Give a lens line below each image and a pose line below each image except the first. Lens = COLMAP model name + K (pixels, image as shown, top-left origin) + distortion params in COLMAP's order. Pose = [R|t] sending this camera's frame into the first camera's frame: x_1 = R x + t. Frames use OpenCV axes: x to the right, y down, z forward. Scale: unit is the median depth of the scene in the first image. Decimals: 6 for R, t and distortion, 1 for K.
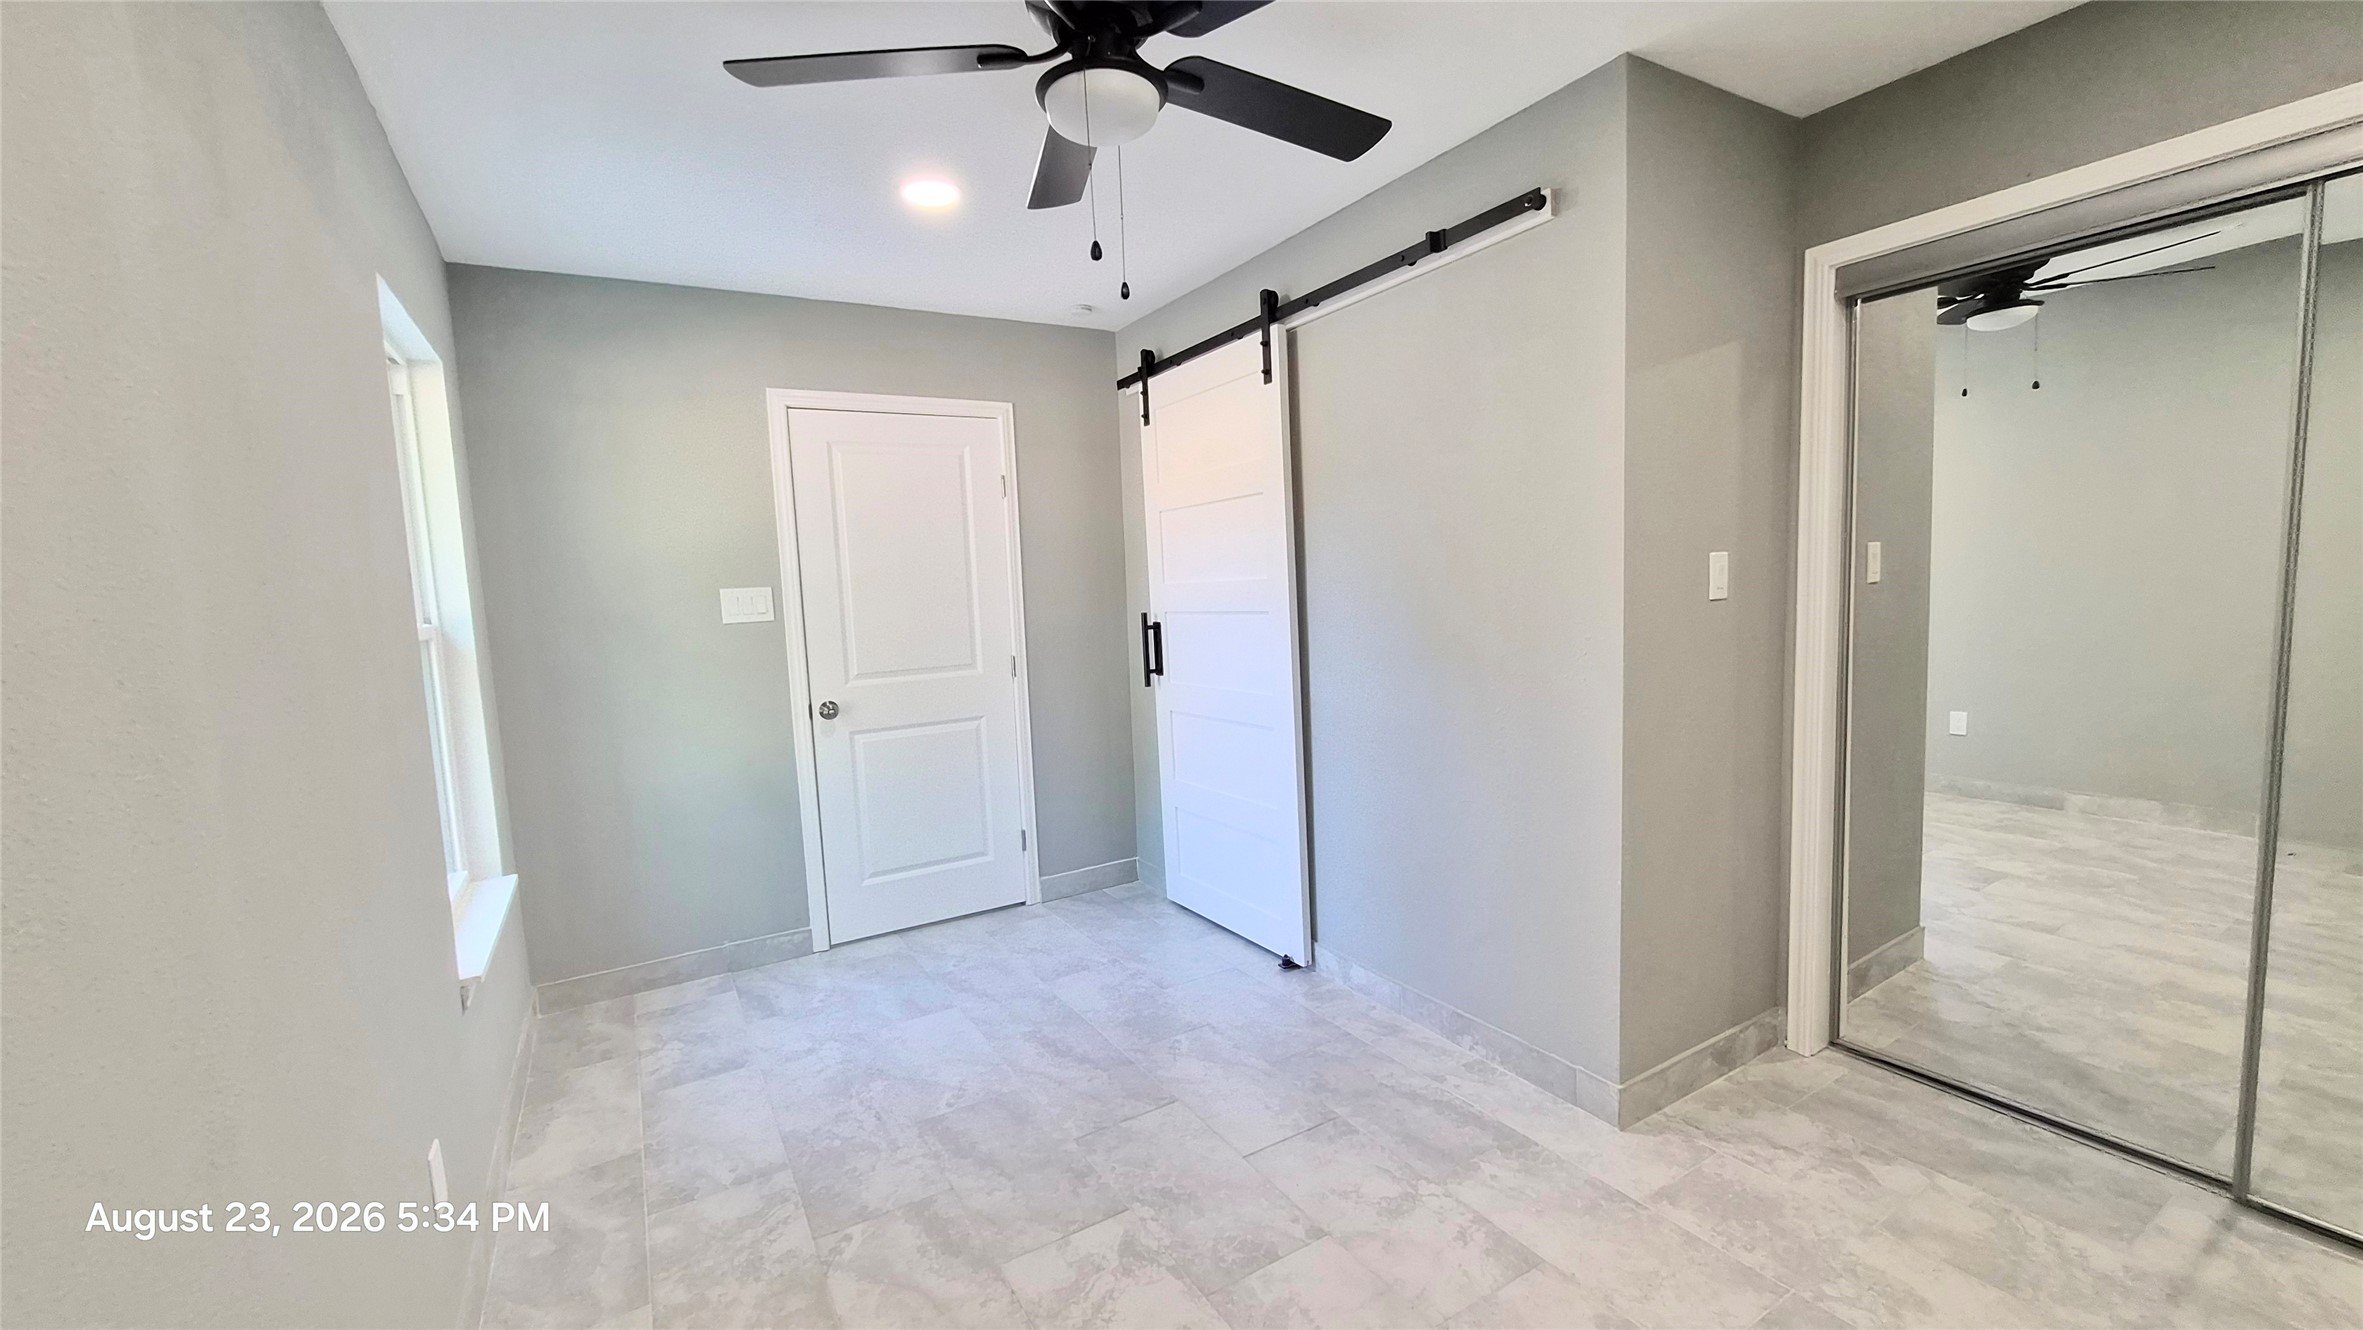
lens RADIAL K [[938.6, 0, 1172.9], [0, 938.6, 677.1], [0, 0, 1]] dist [-0.002210, -0.000353]
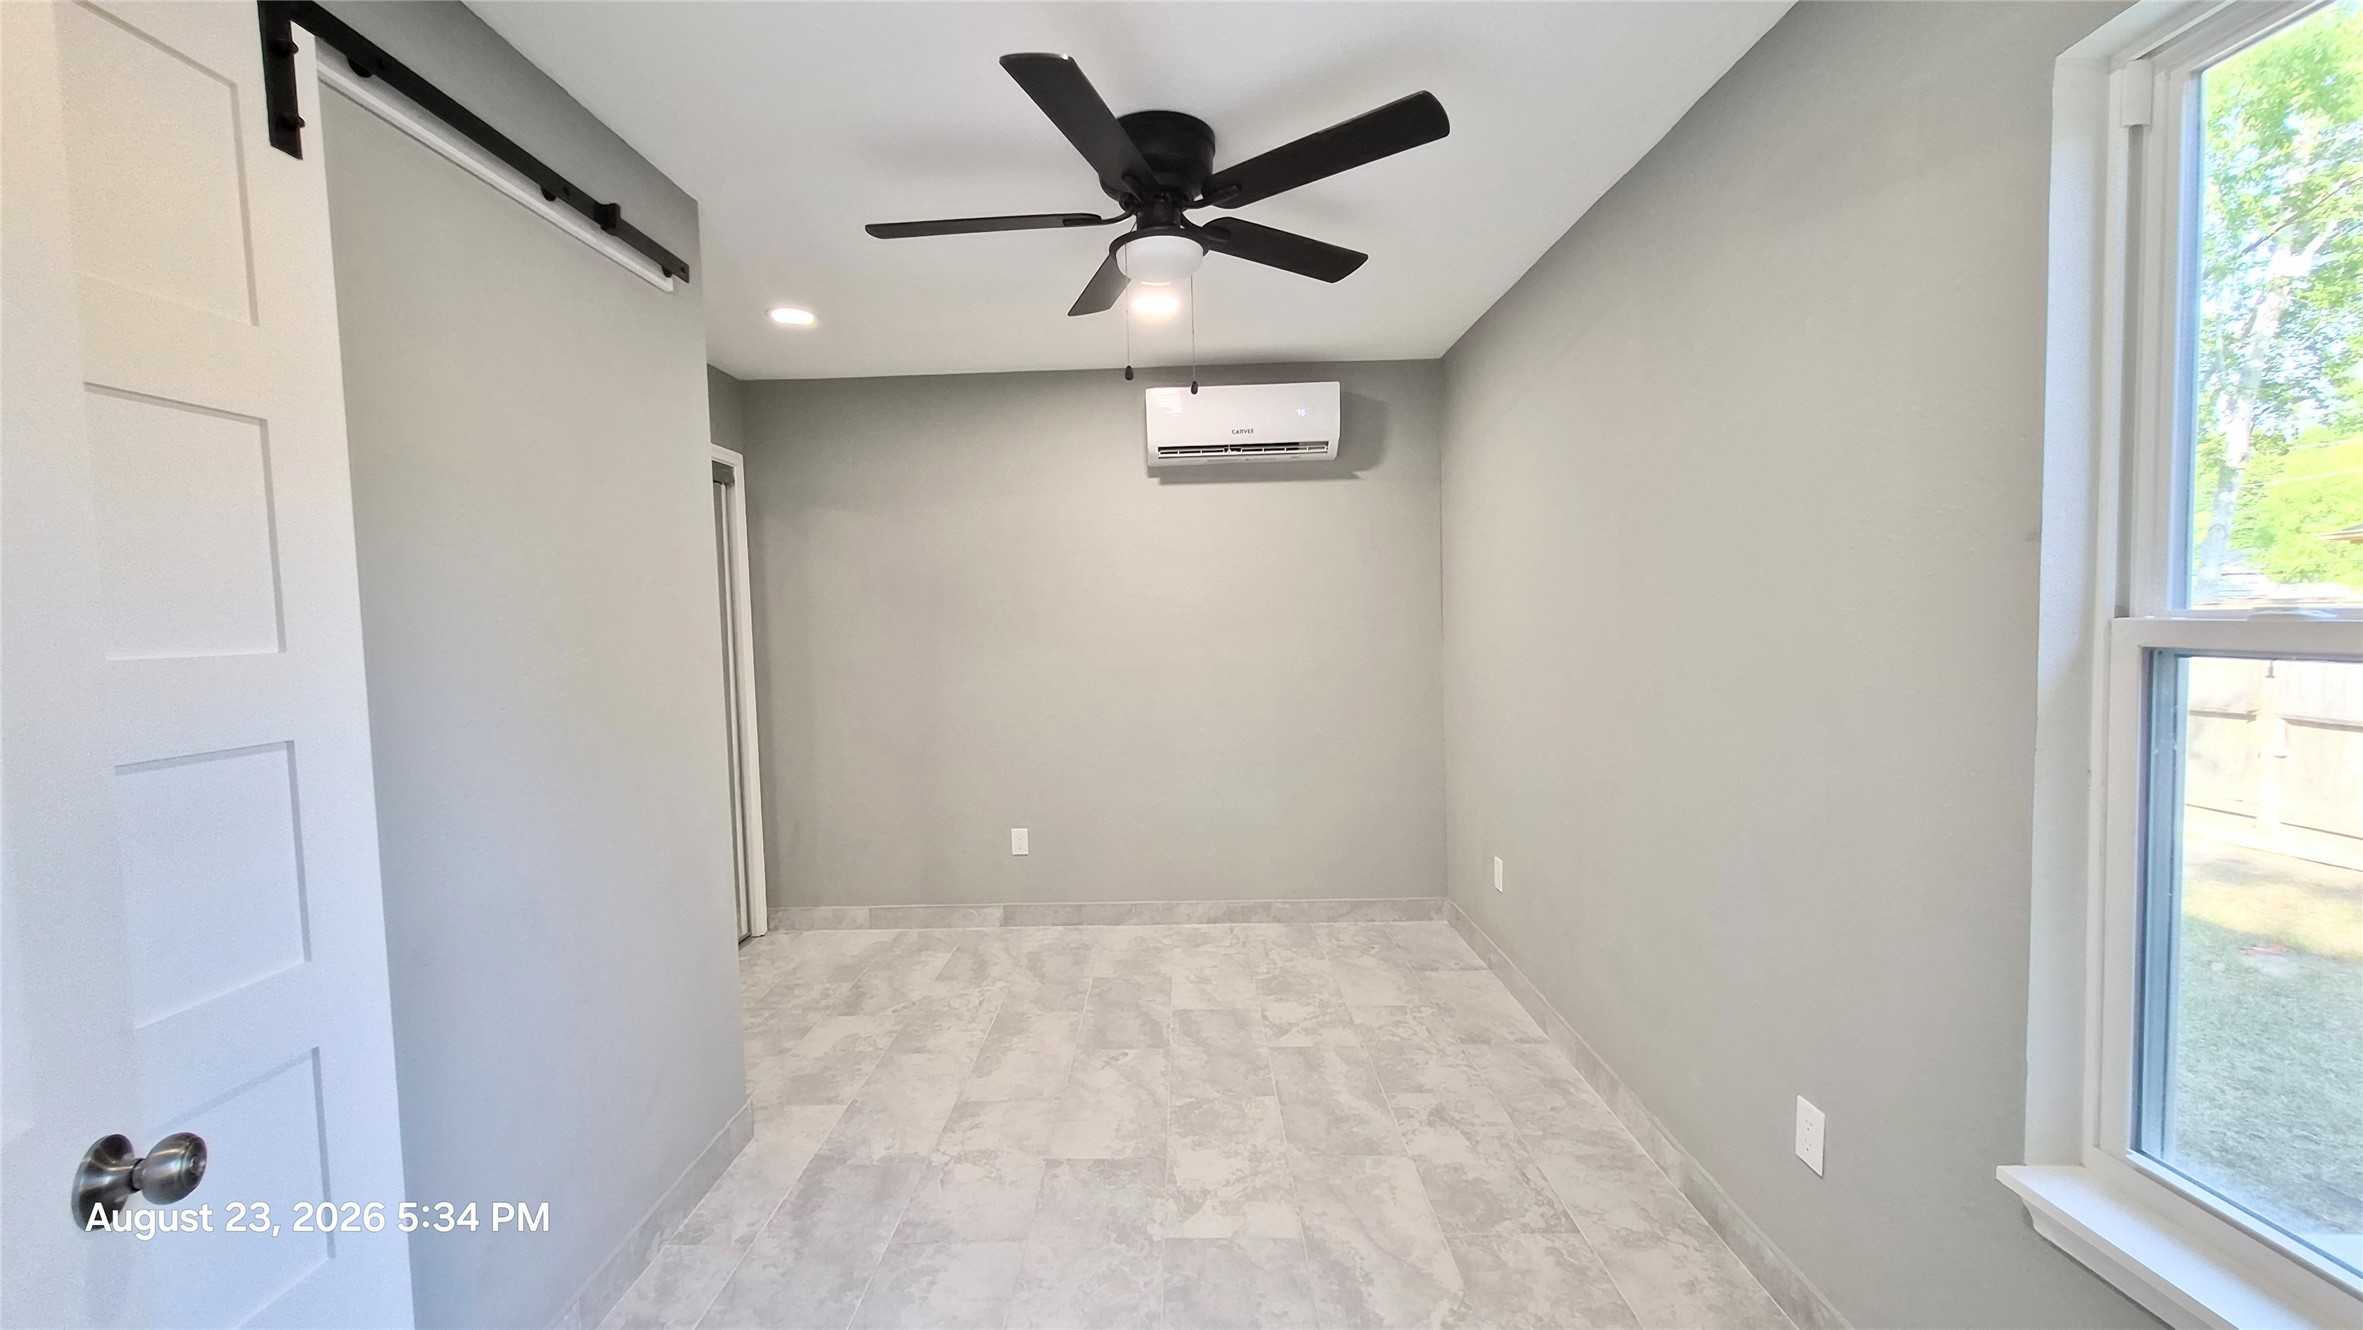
lens RADIAL K [[938.6, 0, 1172.0], [0, 938.6, 659.2], [0, 0, 1]] dist [-0.002210, -0.000353]
pose [[-0.849729, 0.045177, 0.525281, -0.617349], [0.120590, 0.986564, 0.110224, -0.155542], [-0.513244, 0.157004, -0.843760, 1.774116]]
